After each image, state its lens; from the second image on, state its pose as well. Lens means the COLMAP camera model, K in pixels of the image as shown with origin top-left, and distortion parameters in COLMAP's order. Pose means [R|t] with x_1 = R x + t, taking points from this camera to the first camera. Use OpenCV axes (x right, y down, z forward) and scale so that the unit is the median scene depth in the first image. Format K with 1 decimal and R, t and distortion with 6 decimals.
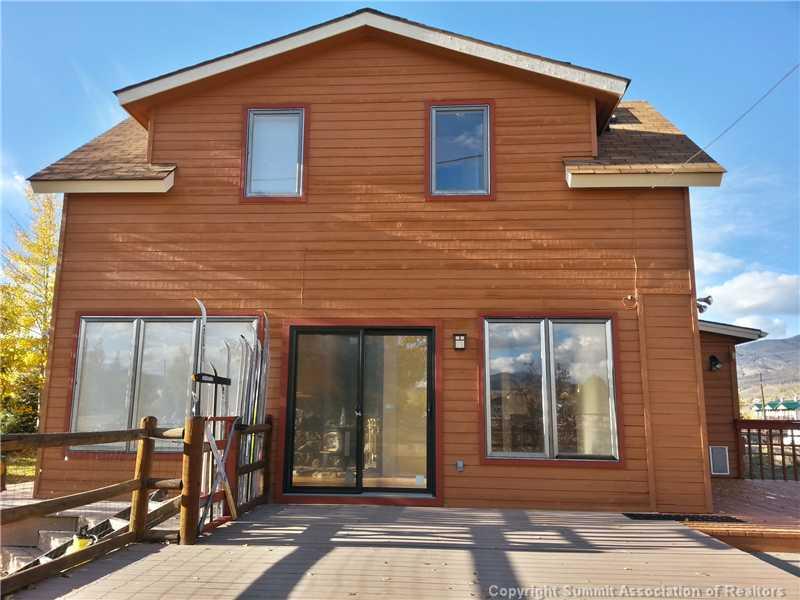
lens RADIAL K [[640.0, 0, 400.0], [0, 640.0, 300.0], [0, 0, 1]] dist [0.013257, 0.000601]
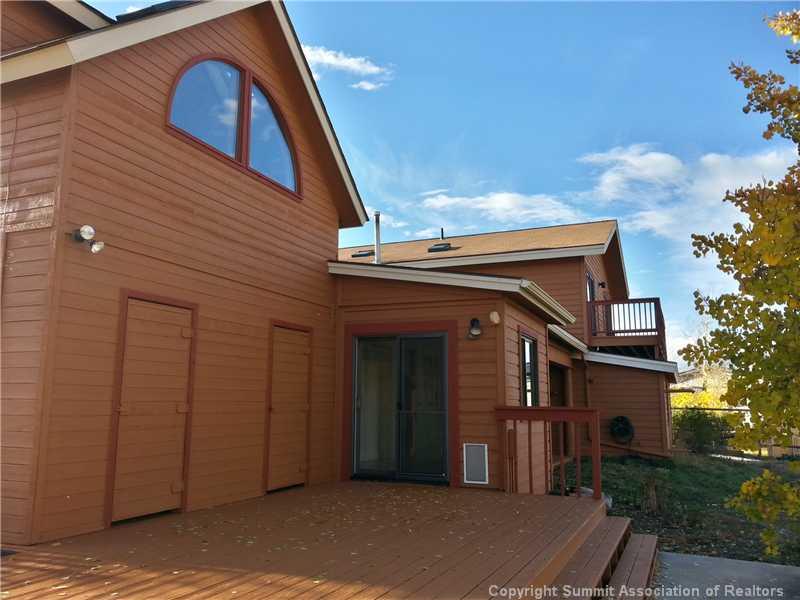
lens RADIAL K [[640.0, 0, 400.0], [0, 640.0, 300.0], [0, 0, 1]] dist [0.013257, 0.000601]
pose [[0.940678, -0.057811, -0.334340, 0.666508], [0.064660, 0.997863, 0.009384, 0.056247], [0.333083, -0.030446, 0.942406, 0.305923]]
